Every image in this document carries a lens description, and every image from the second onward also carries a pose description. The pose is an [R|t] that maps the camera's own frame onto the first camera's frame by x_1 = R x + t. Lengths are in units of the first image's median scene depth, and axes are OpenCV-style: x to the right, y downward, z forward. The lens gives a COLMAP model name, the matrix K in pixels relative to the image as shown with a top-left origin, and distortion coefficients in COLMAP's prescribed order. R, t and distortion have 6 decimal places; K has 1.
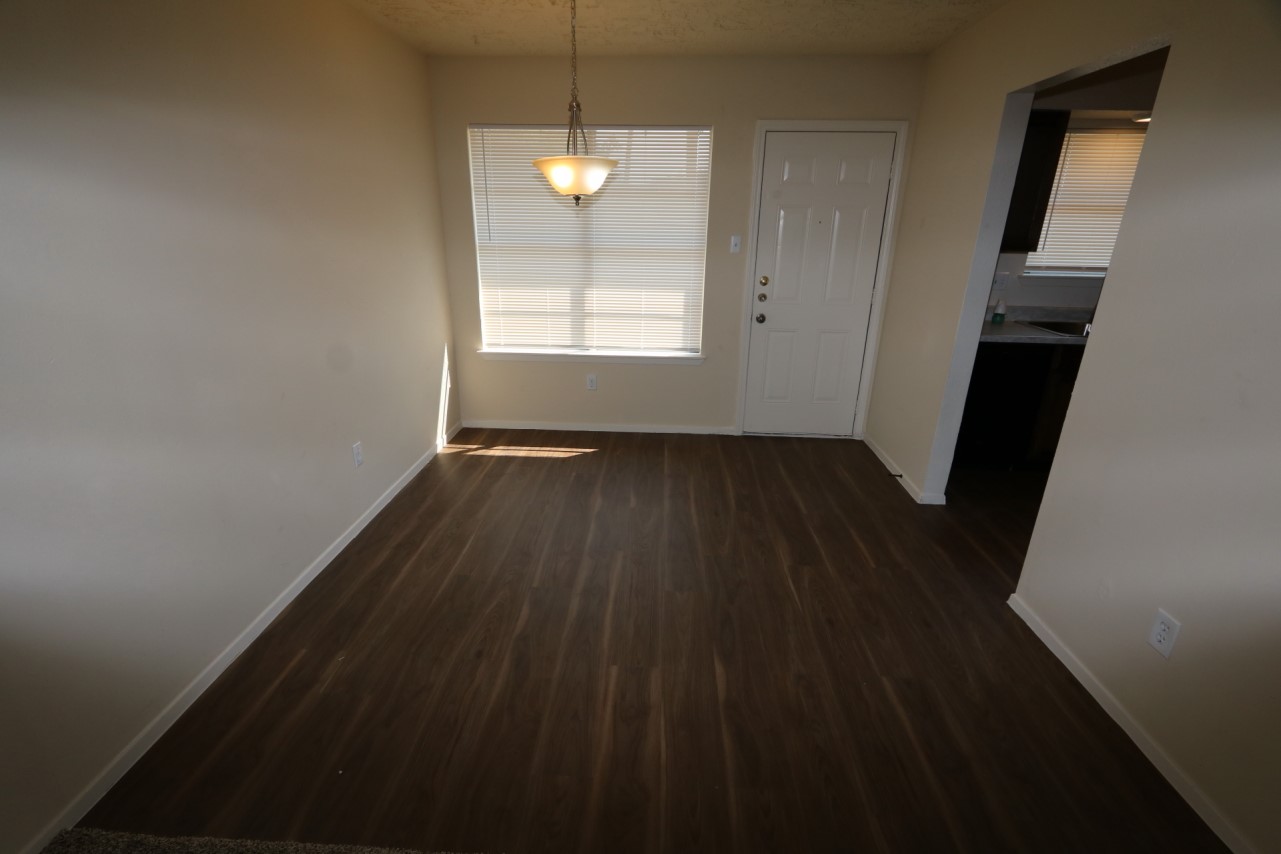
lens RADIAL K [[587.4, 0, 640.0], [0, 587.4, 428.1], [0, 0, 1]] dist [0.010309, -0.001437]
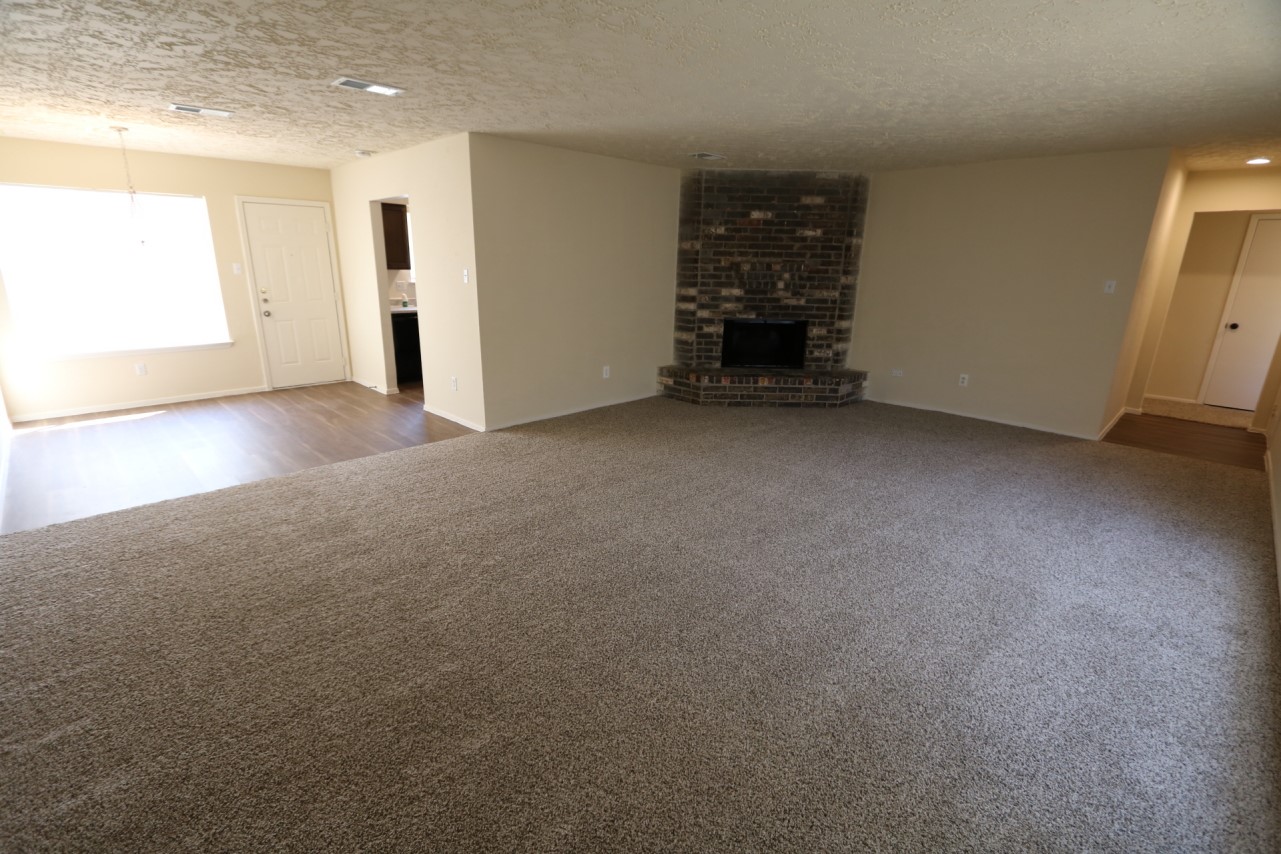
lens RADIAL K [[587.4, 0, 641.3], [0, 587.4, 426.0], [0, 0, 1]] dist [0.010309, -0.001437]
pose [[0.675879, -0.192071, 0.711546, -0.317412], [0.243313, 0.969466, 0.030575, 0.318004], [-0.695692, 0.152464, 0.701974, -0.817780]]
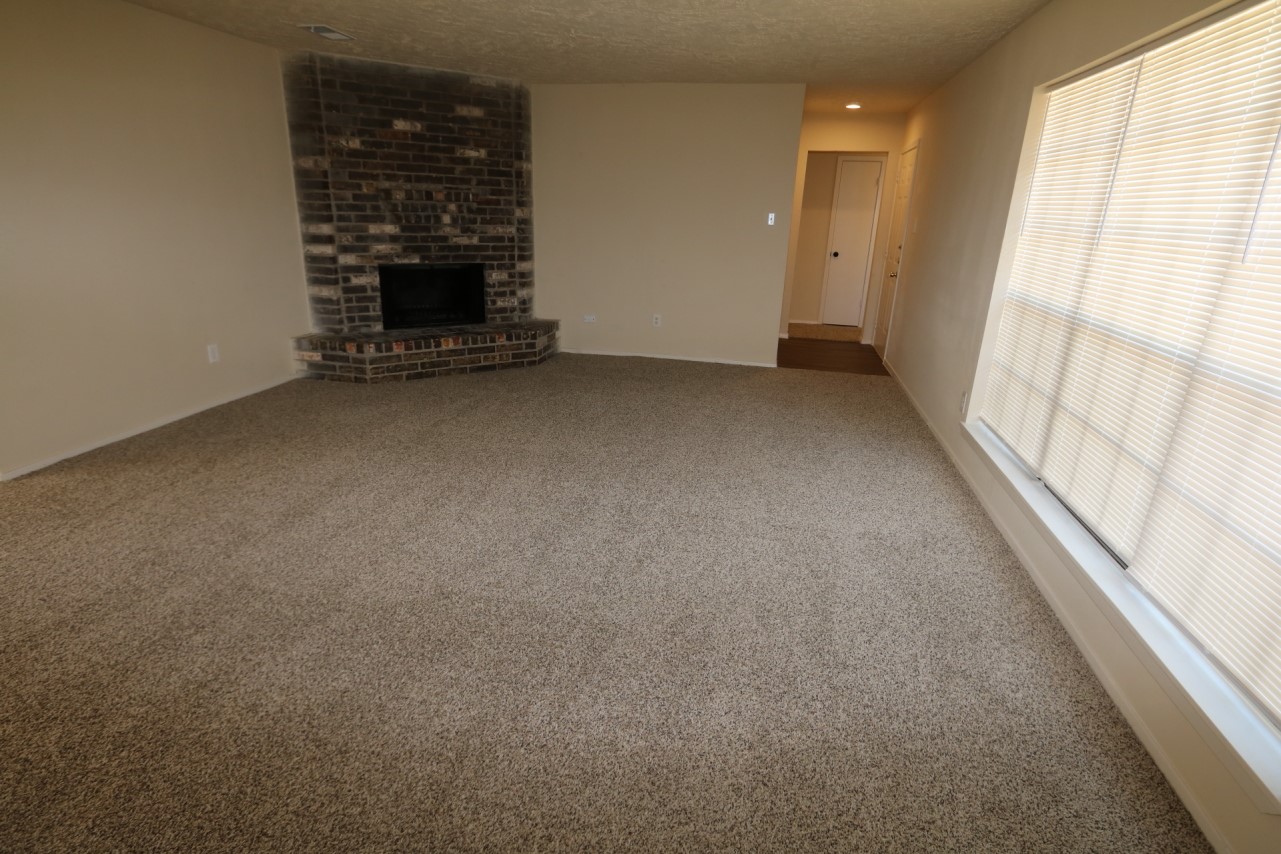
lens RADIAL K [[663.9, 0, 637.6], [0, 663.9, 429.1], [0, 0, 1]] dist [0.002863, -0.002767]
pose [[0.161895, -0.314232, 0.935440, -0.251376], [0.319479, 0.913582, 0.251597, 0.264599], [-0.933661, 0.258122, 0.248295, -0.611122]]
